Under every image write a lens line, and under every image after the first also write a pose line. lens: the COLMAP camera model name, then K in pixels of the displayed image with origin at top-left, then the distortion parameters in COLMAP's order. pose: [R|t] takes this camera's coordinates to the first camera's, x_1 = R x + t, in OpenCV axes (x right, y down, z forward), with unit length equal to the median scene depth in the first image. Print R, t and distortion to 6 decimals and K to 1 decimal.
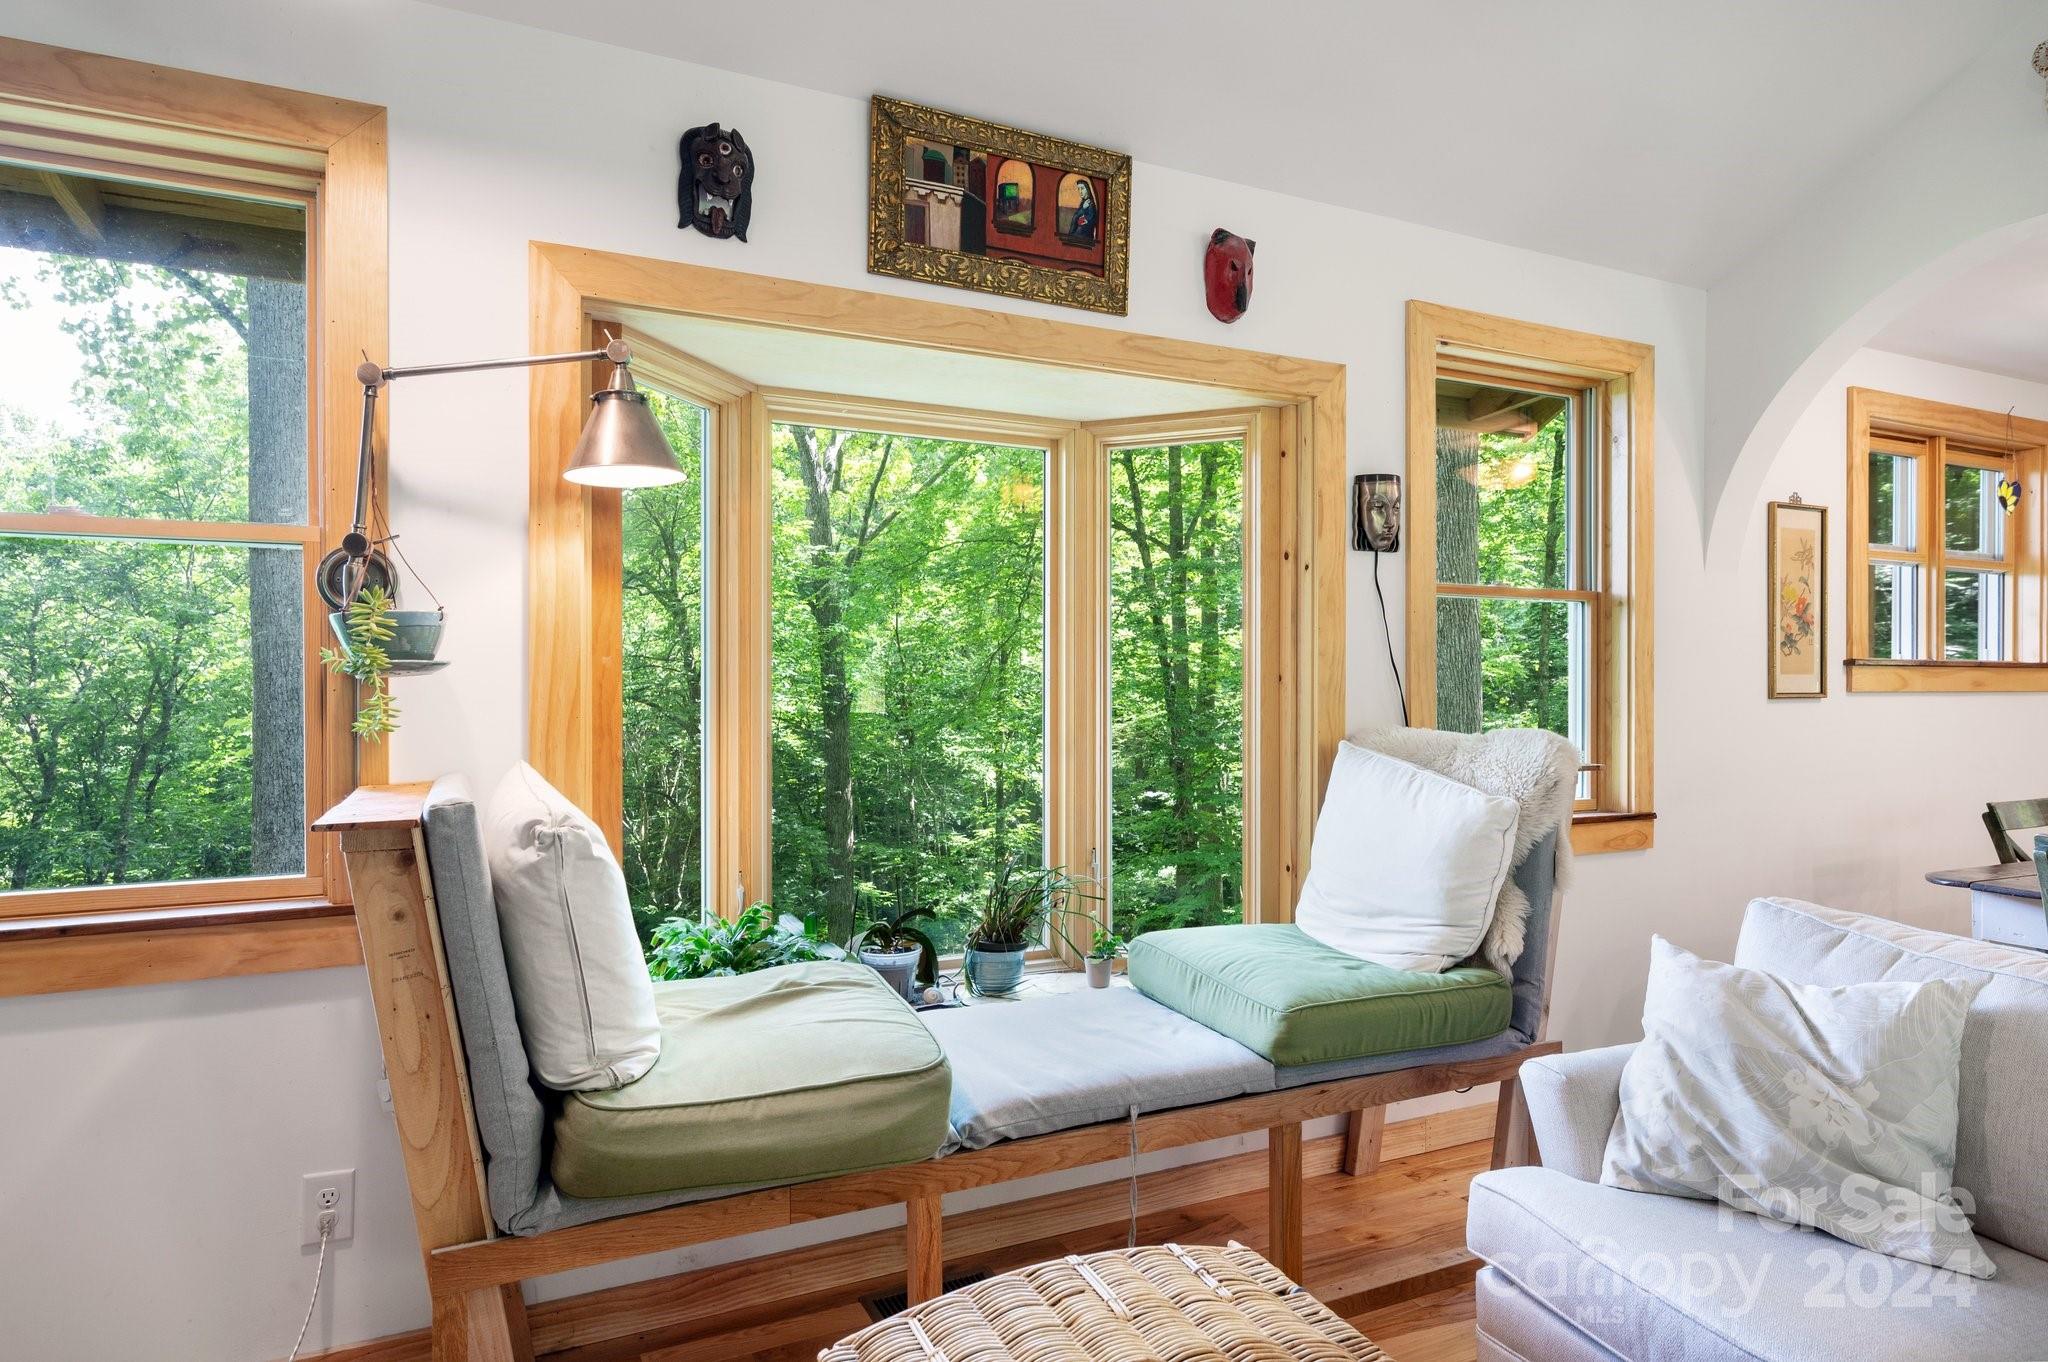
lens RADIAL K [[1124.2, 0, 1026.2], [0, 1124.2, 697.7], [0, 0, 1]] dist [-0.000983, 0.001109]
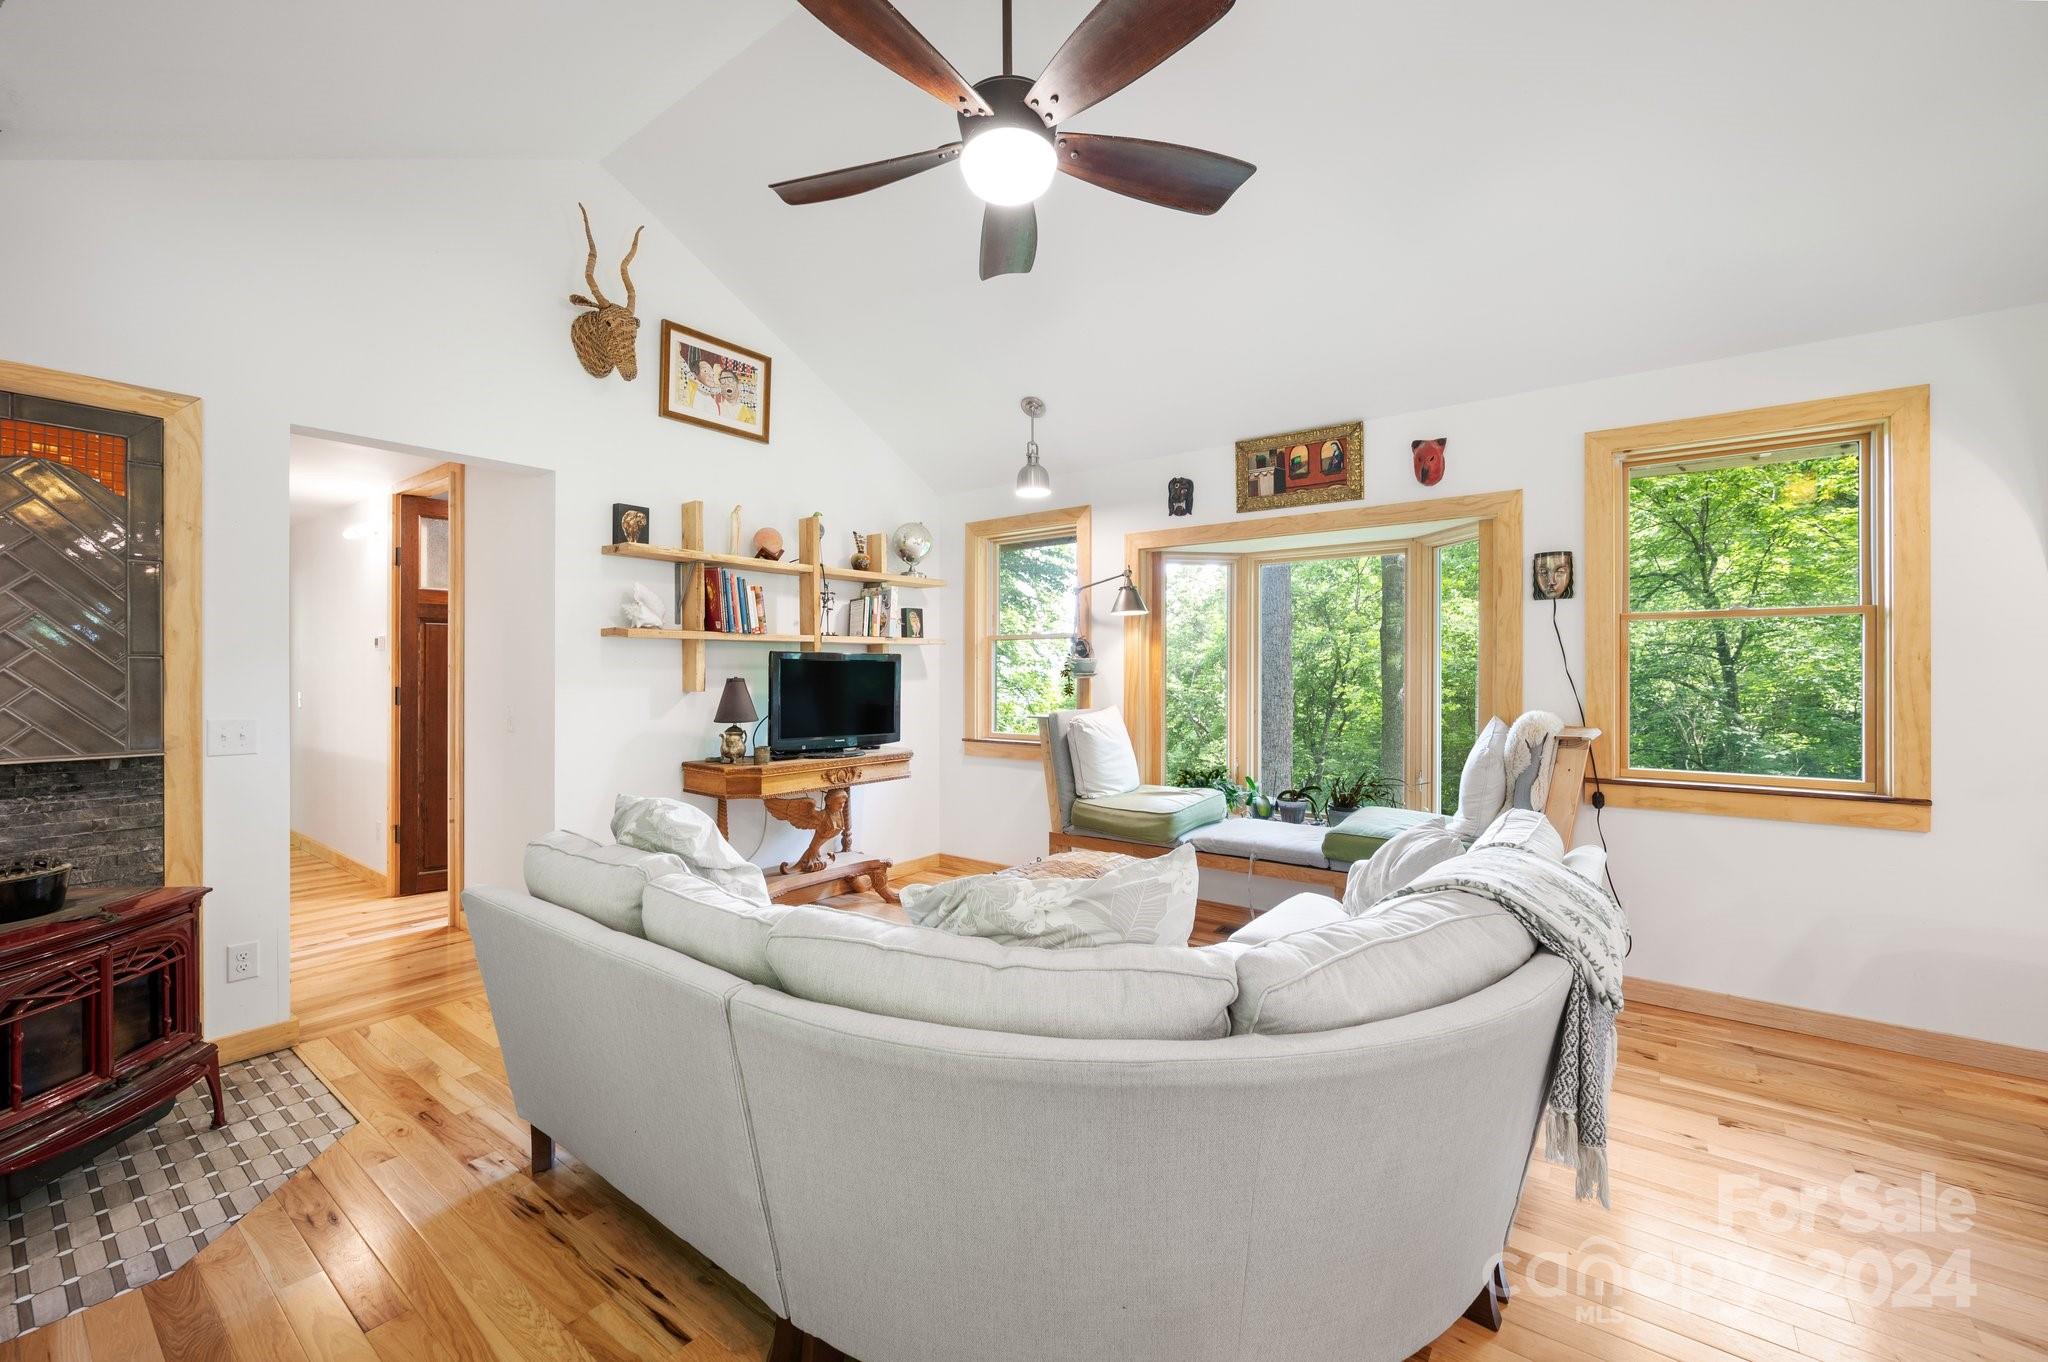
lens RADIAL K [[805.6, 0, 1022.1], [0, 805.6, 672.2], [0, 0, 1]] dist [-0.000594, -0.001031]
pose [[0.476432, 0.000604, -0.879211, 1.125853], [-0.008895, 0.999952, -0.004133, -0.018610], [0.879166, 0.009790, 0.476414, -0.235348]]
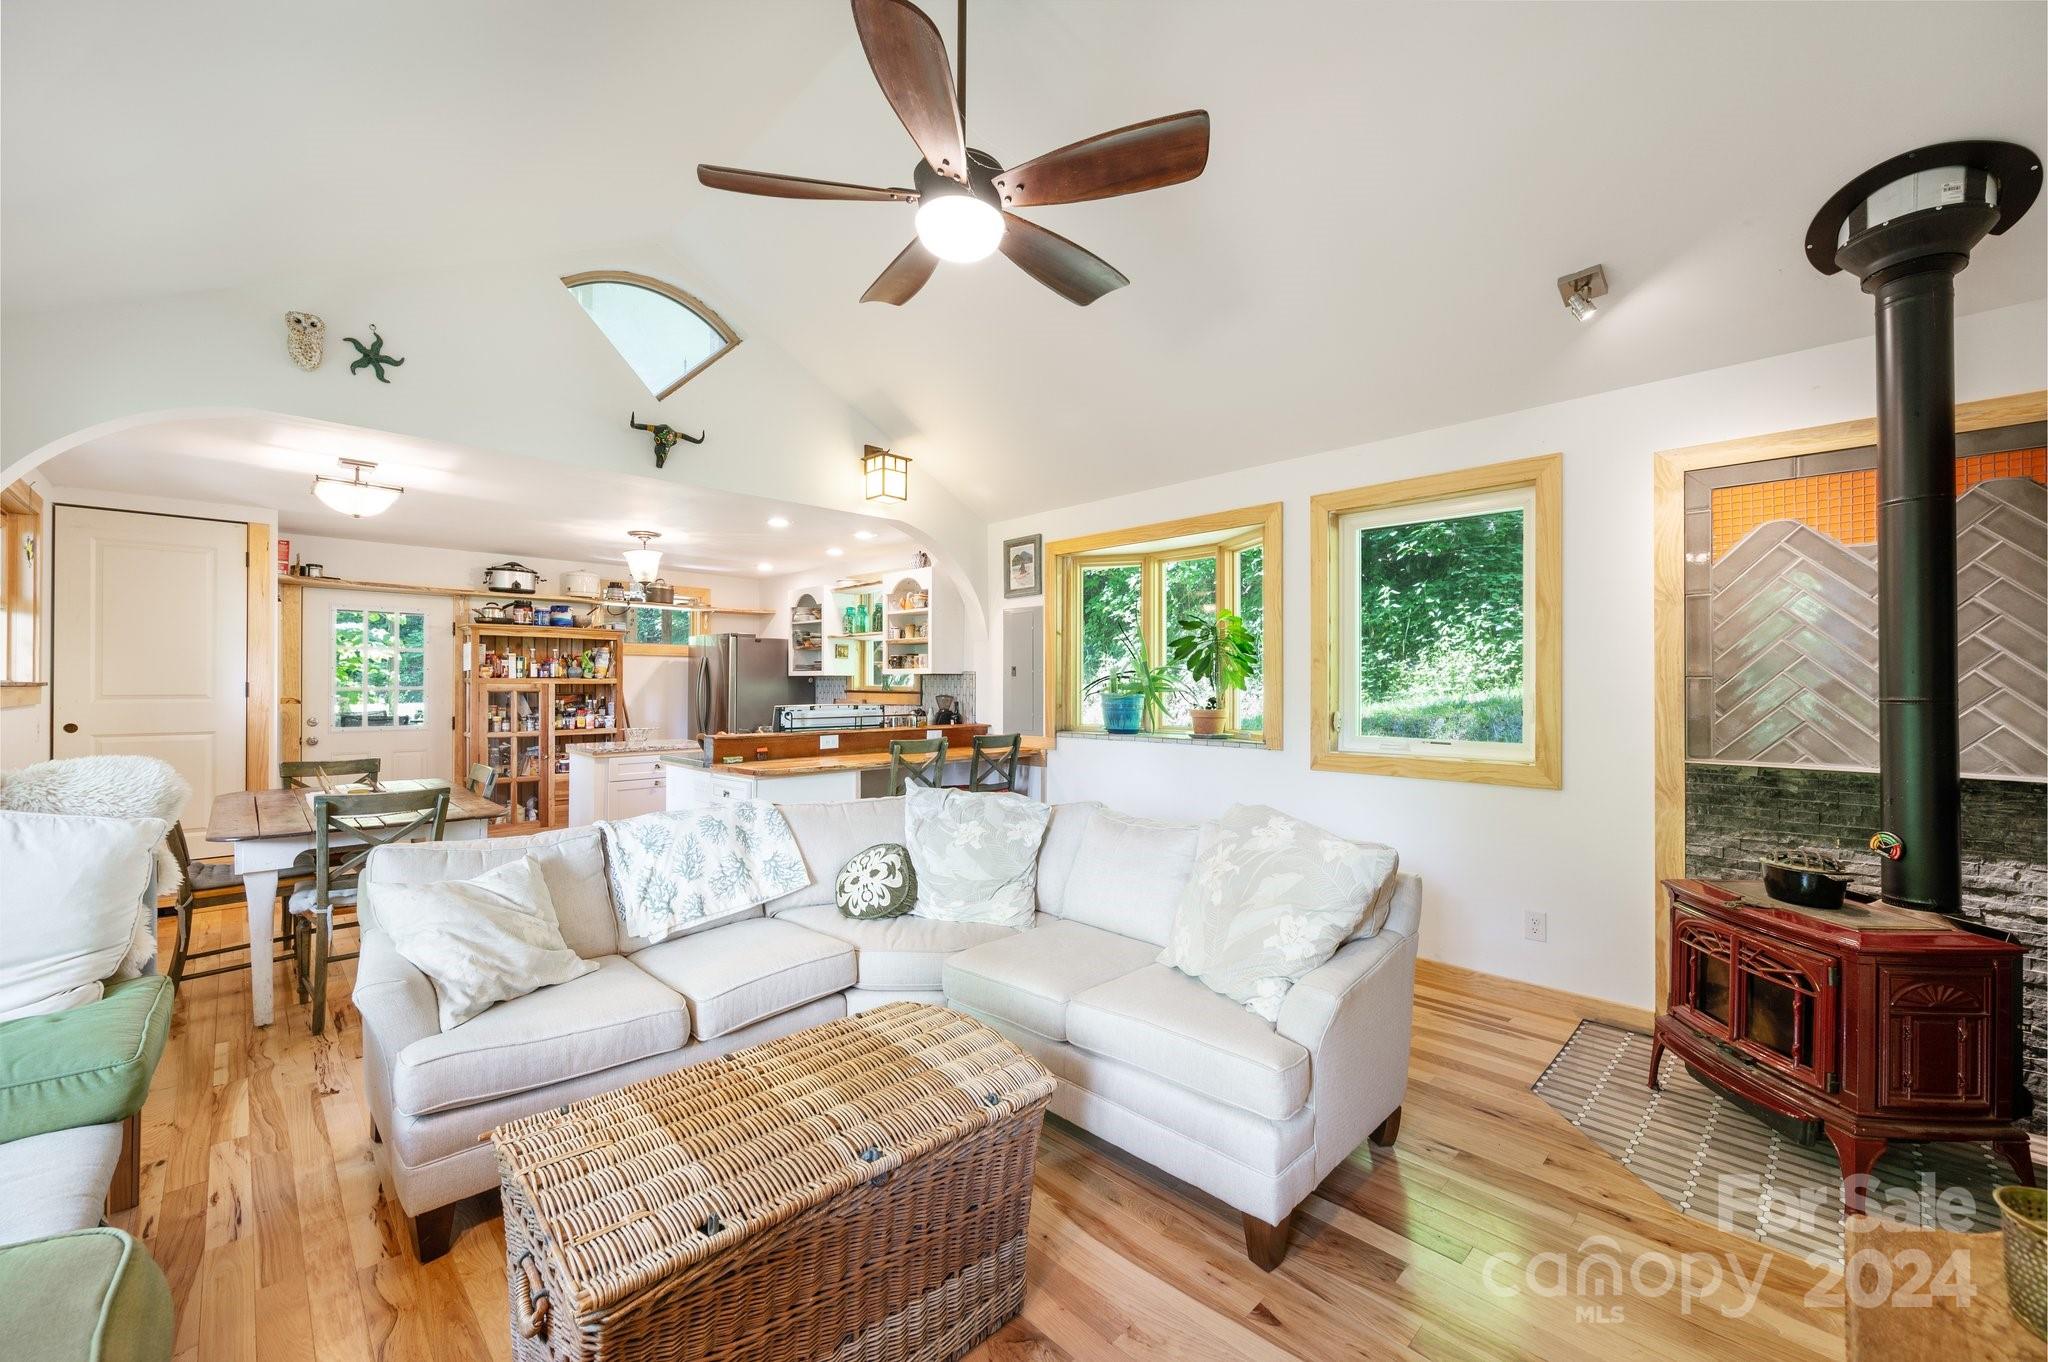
lens RADIAL K [[805.6, 0, 1026.8], [0, 805.6, 683.0], [0, 0, 1]] dist [-0.000594, -0.001031]
pose [[-0.344808, 0.001489, 0.938672, -0.579367], [0.009146, 0.999957, 0.001774, -0.035969], [-0.938629, 0.009197, -0.344807, 0.427681]]
